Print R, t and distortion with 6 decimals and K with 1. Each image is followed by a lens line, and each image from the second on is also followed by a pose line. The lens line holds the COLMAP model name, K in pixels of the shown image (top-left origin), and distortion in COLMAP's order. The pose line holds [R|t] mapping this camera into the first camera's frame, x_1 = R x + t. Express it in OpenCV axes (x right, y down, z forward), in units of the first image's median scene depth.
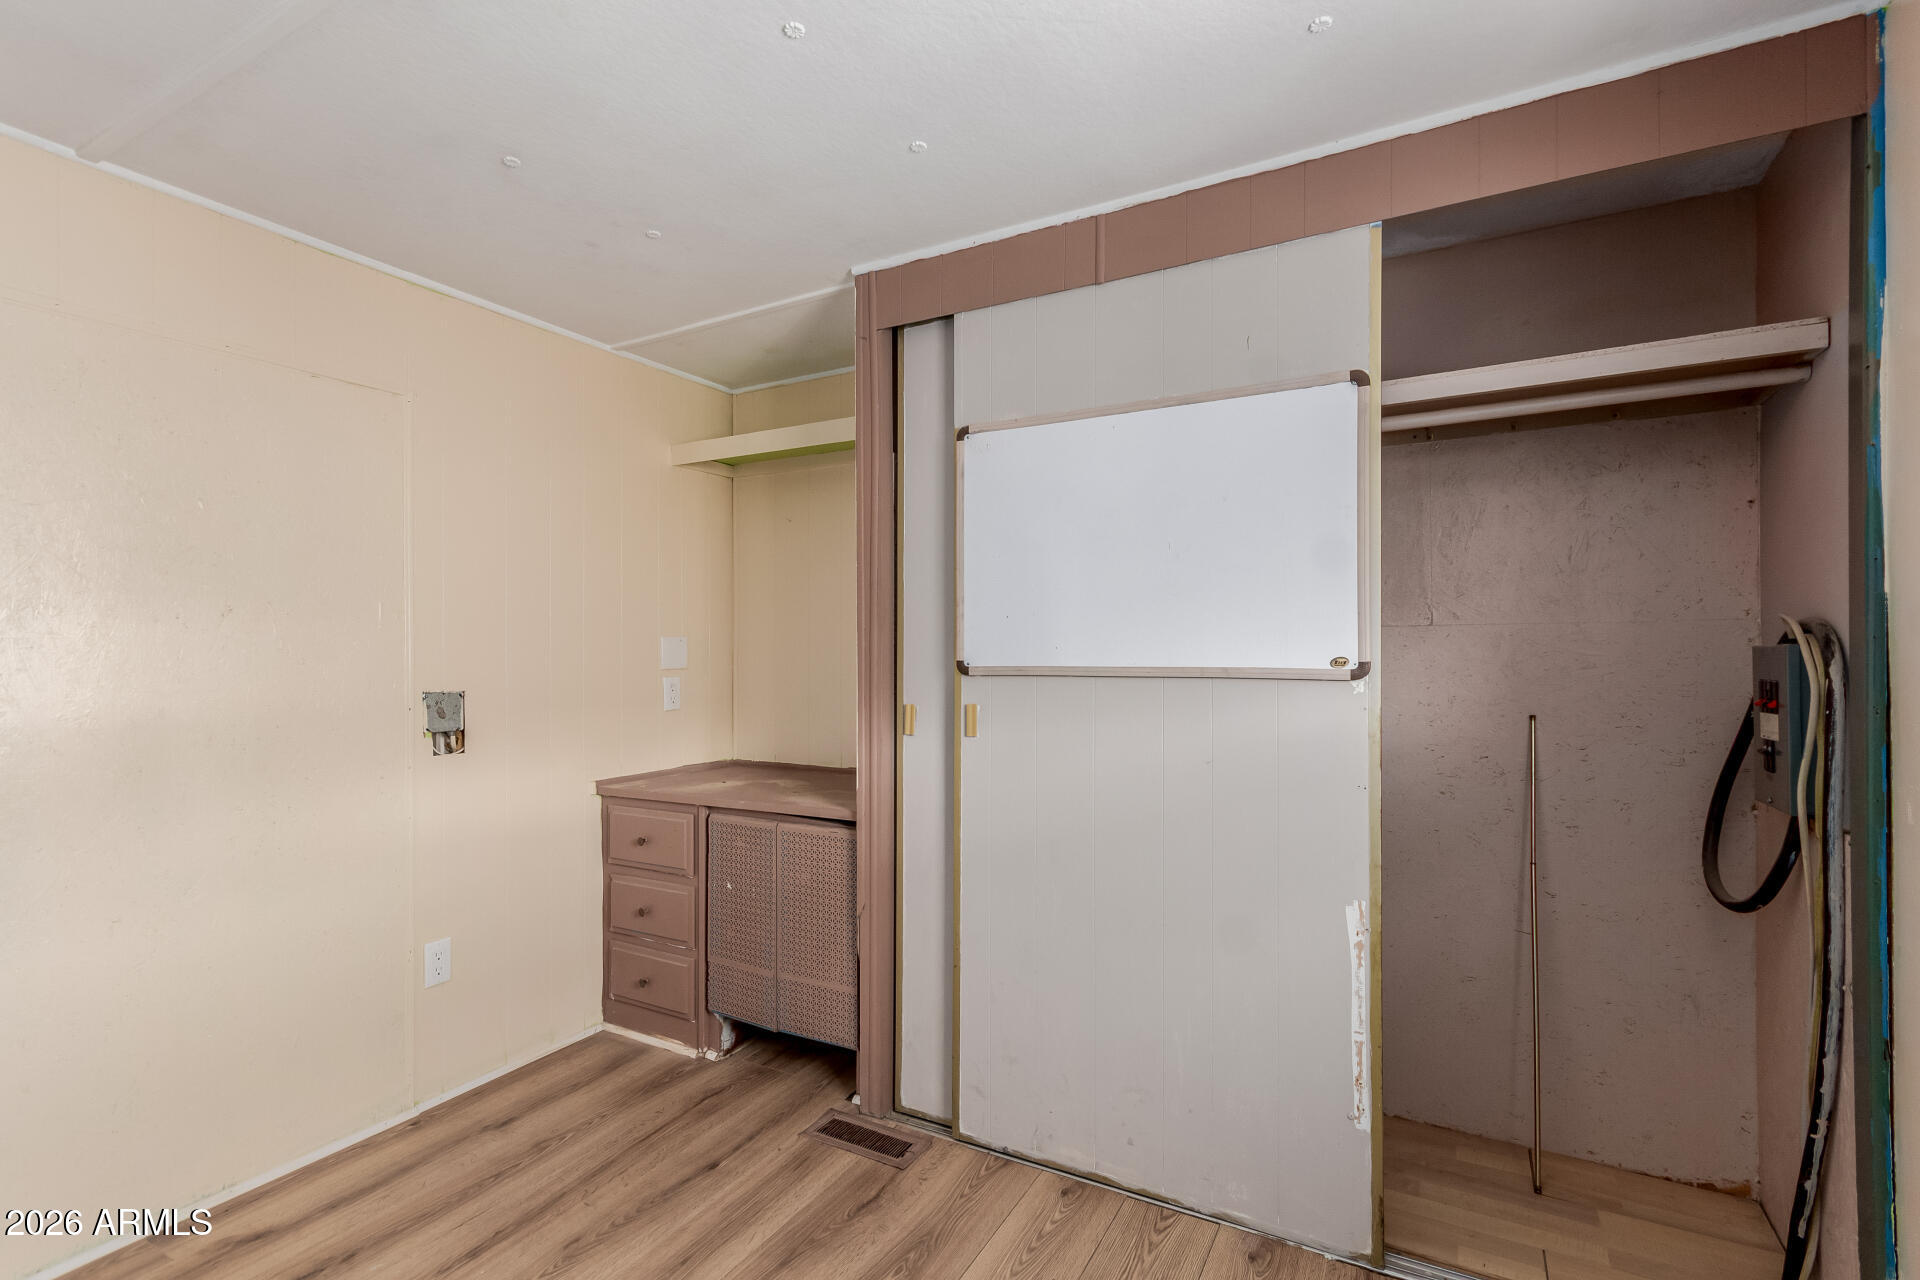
lens RADIAL K [[892.3, 0, 956.5], [0, 892.3, 654.3], [0, 0, 1]] dist [0.002417, 0.000790]
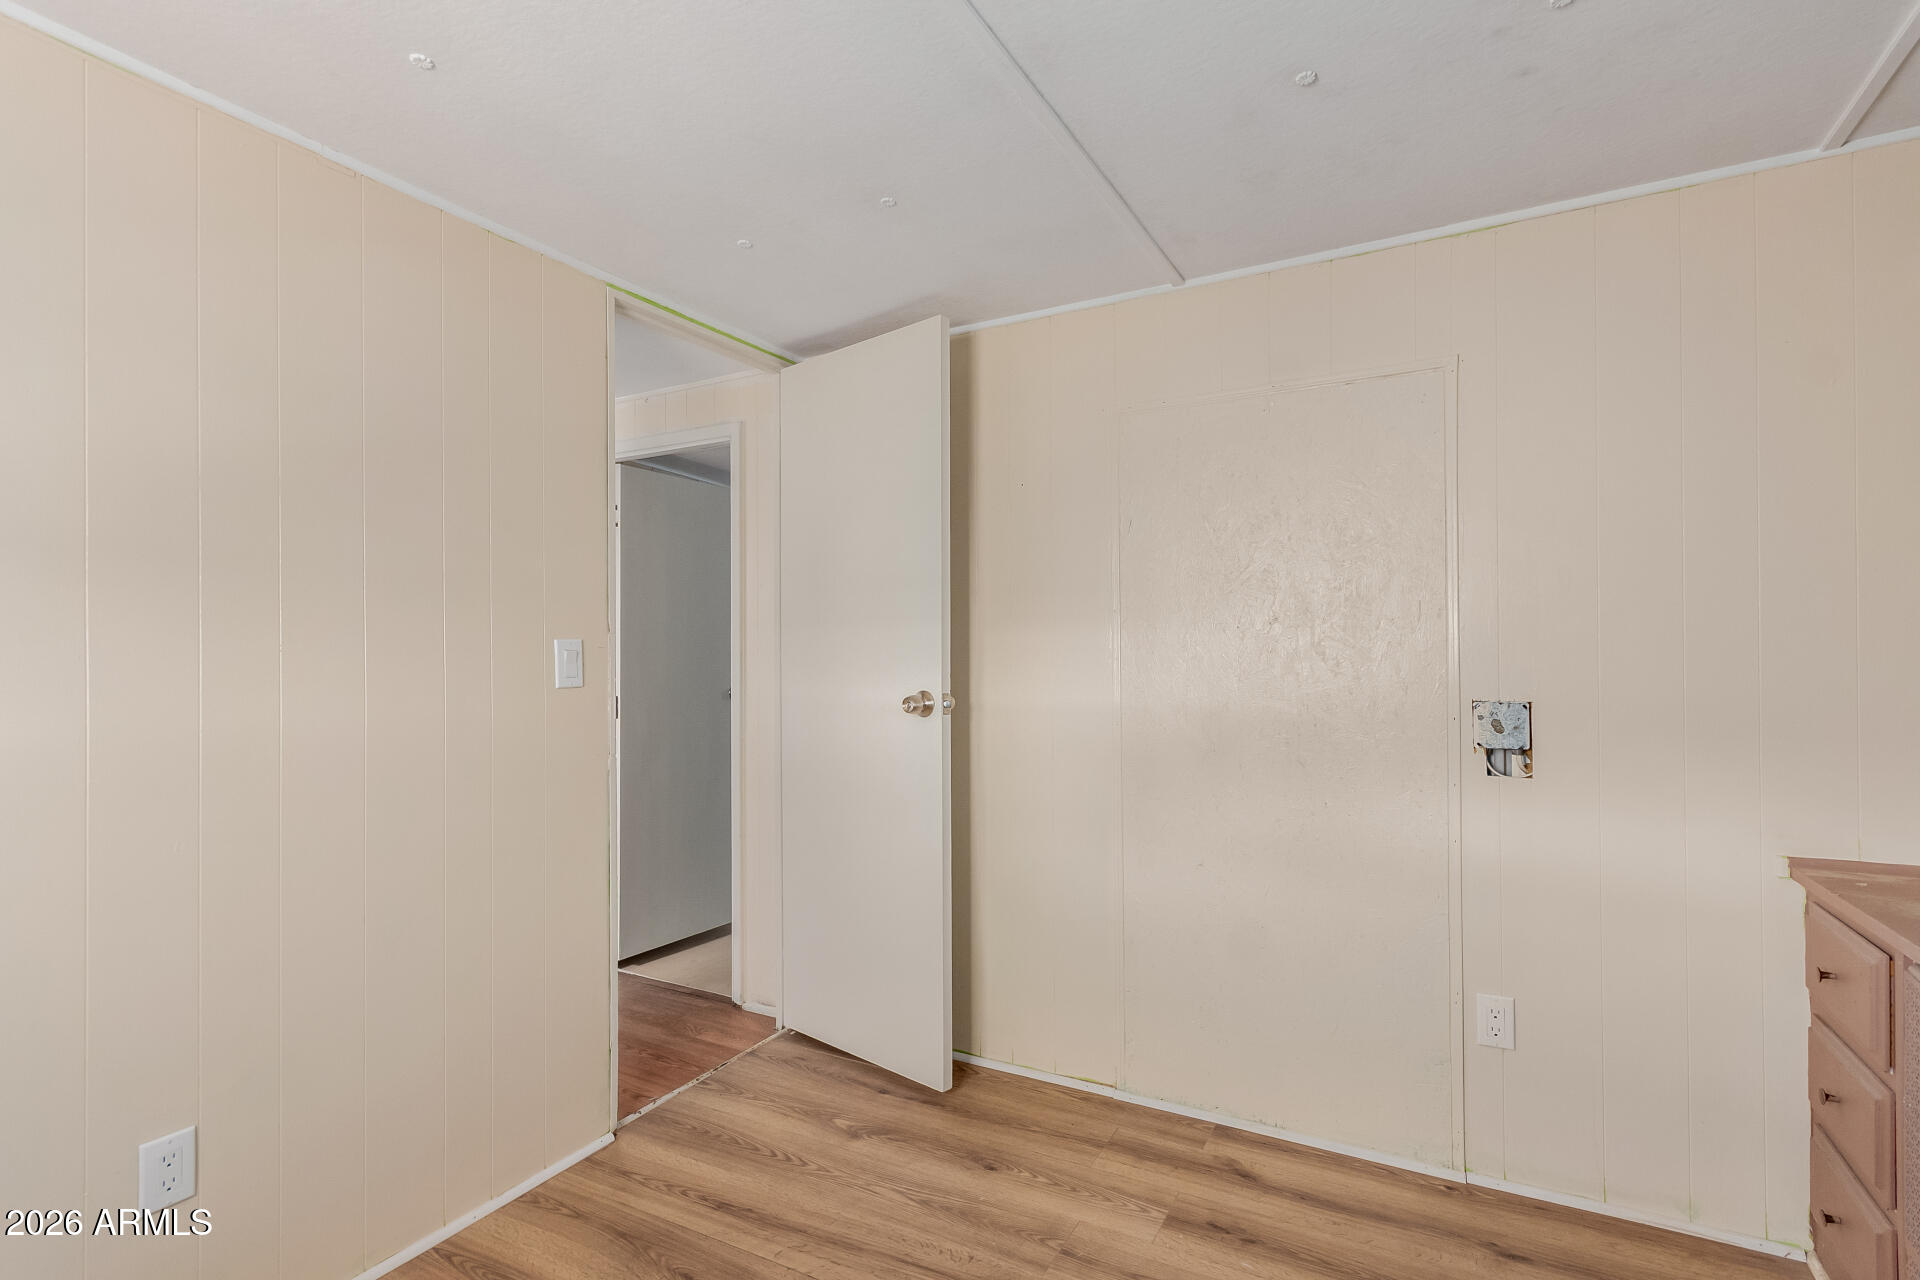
lens RADIAL K [[892.3, 0, 956.5], [0, 892.3, 654.3], [0, 0, 1]] dist [0.002417, 0.000790]
pose [[0.006184, -0.000505, -0.999981, 0.285018], [0.007431, 0.999972, -0.000460, -0.005893], [0.999953, -0.007428, 0.006188, 0.531006]]
